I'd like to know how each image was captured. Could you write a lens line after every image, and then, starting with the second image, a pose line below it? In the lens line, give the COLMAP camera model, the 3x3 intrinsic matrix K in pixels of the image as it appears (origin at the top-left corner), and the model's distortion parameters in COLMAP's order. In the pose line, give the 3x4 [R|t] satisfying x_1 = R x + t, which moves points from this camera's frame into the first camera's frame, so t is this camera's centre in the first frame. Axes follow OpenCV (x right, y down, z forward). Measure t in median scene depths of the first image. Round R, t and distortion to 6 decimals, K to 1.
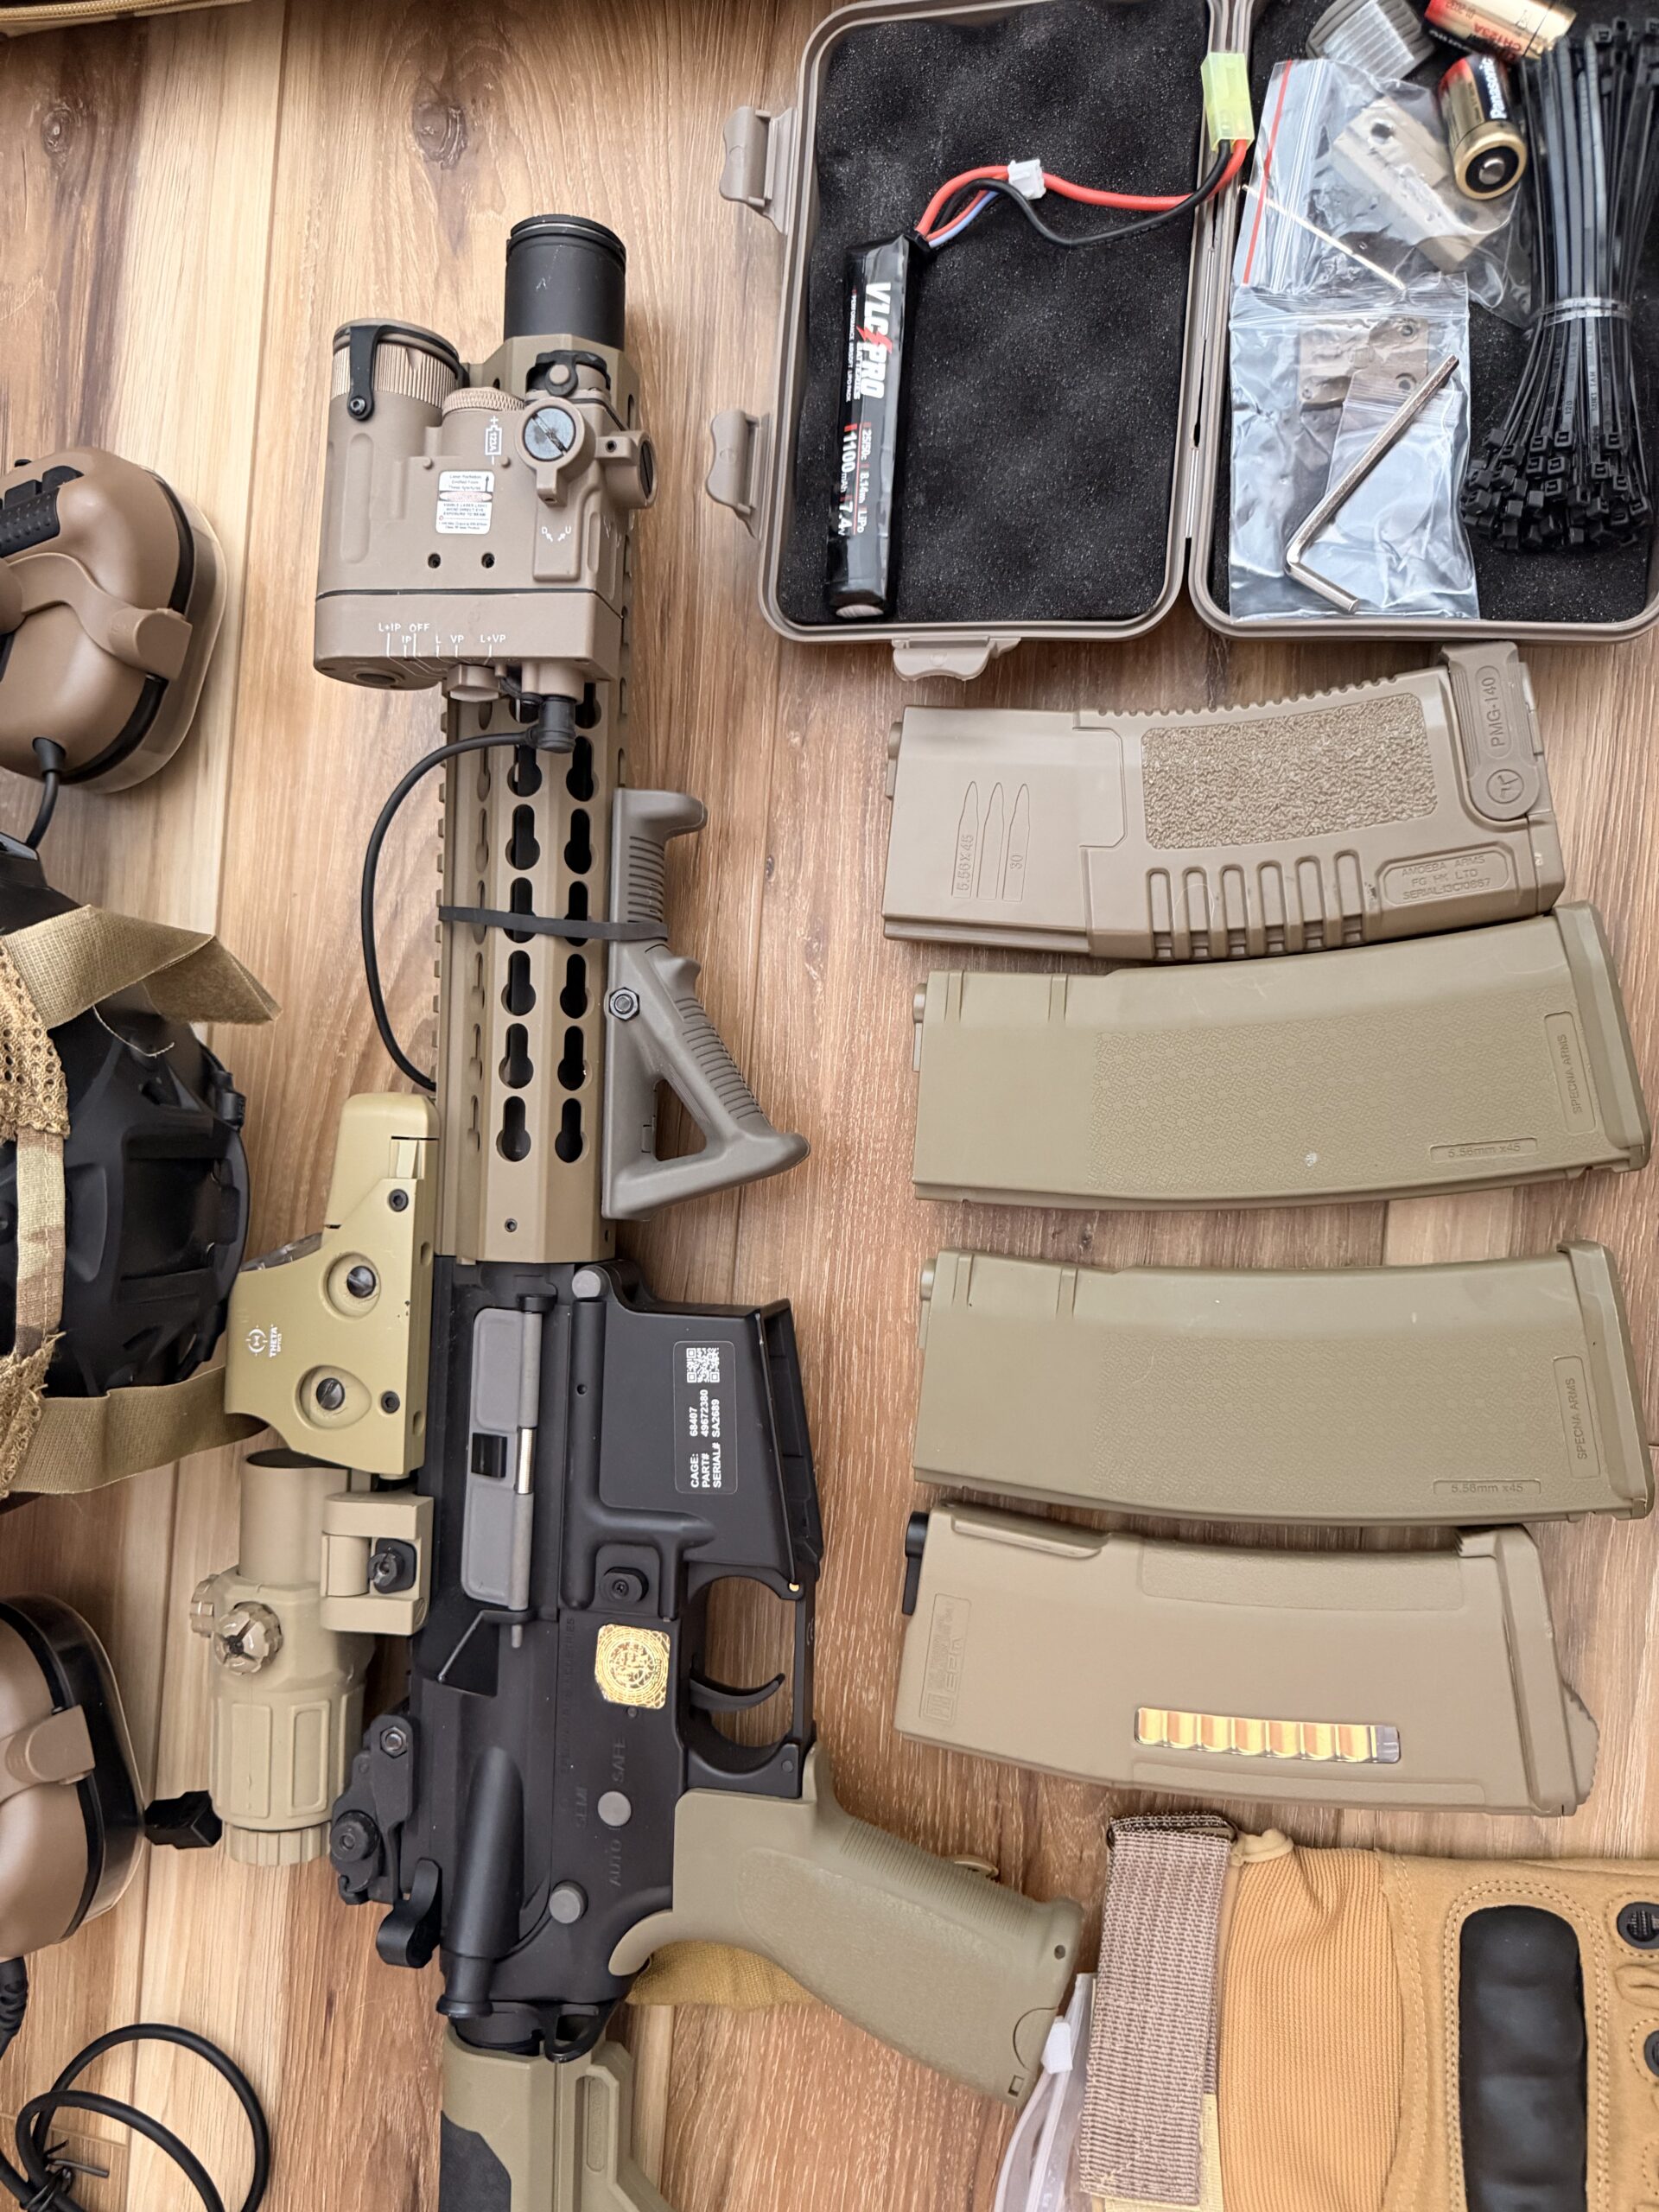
lens RADIAL K [[1571.2, 0, 826.1], [0, 1571.2, 1094.1], [0, 0, 1]] dist [0.067589, -0.135312]
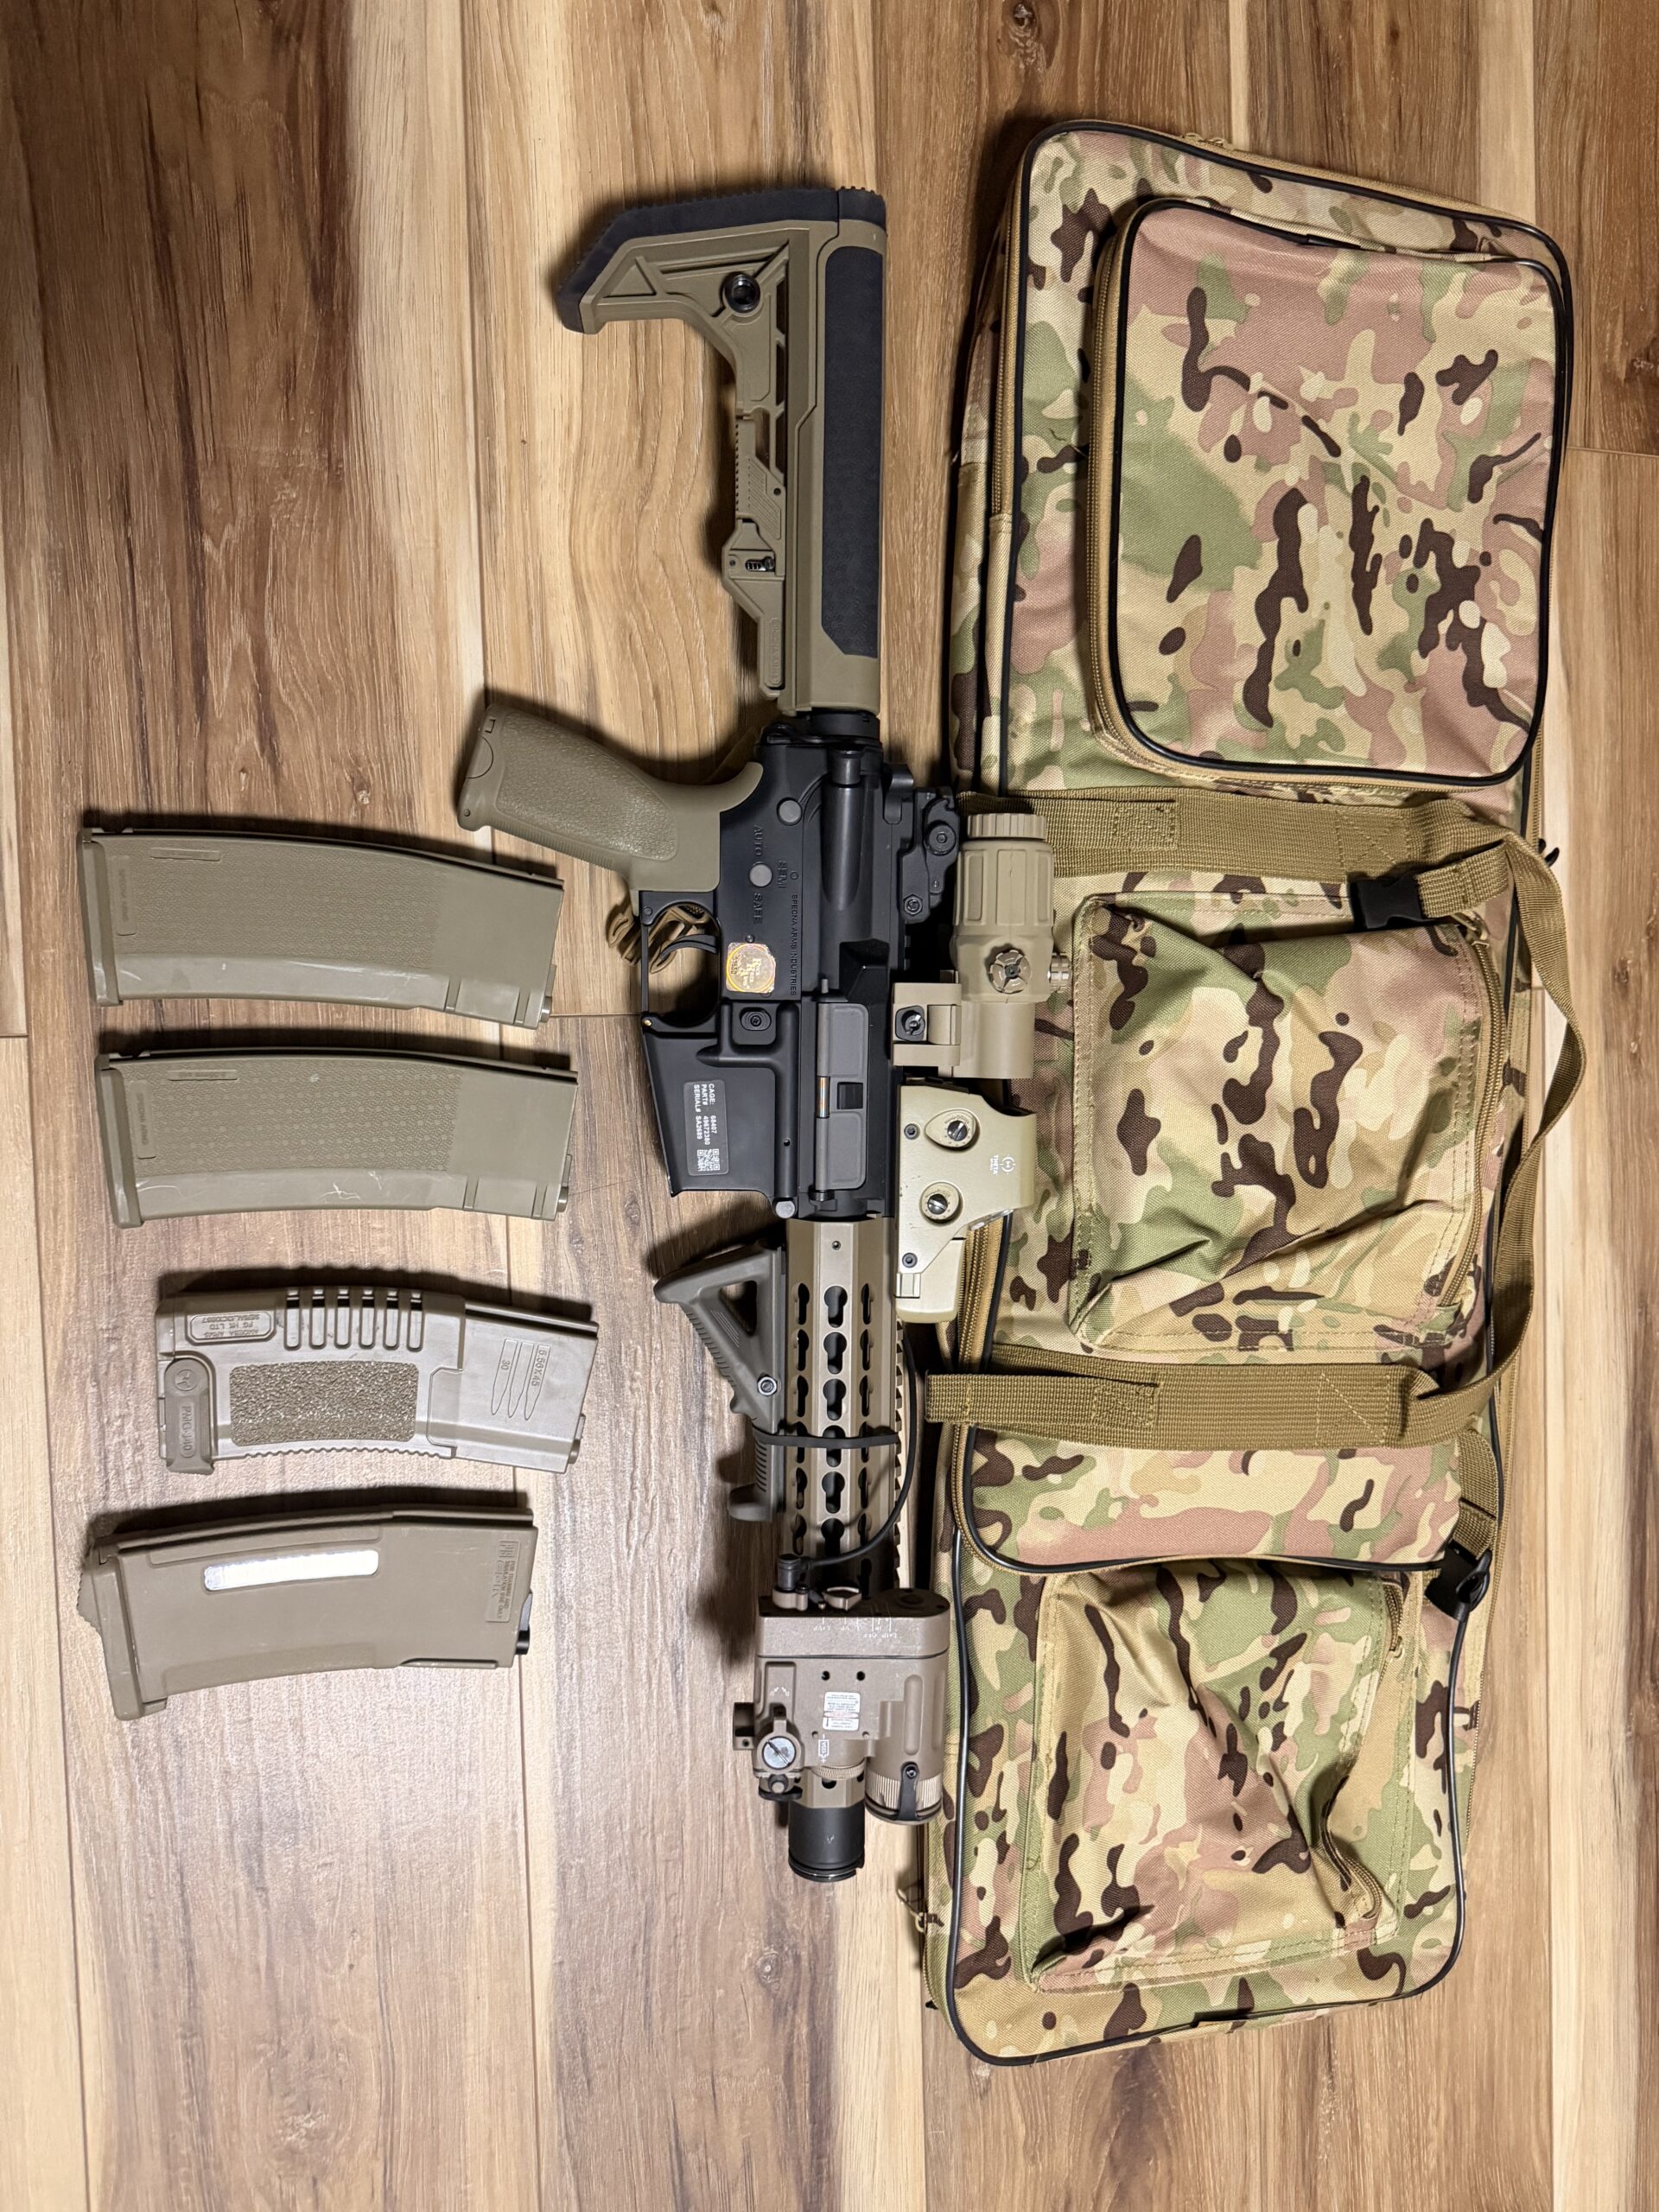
lens RADIAL K [[1564.3, 0, 828.3], [0, 1564.3, 1110.0], [0, 0, 1]] dist [0.065905, -0.116964]
pose [[-0.993310, 0.005854, 0.115328, -0.374802], [-0.012000, -0.998540, -0.052668, 0.301497], [0.114851, -0.053699, 0.991930, -0.524608]]
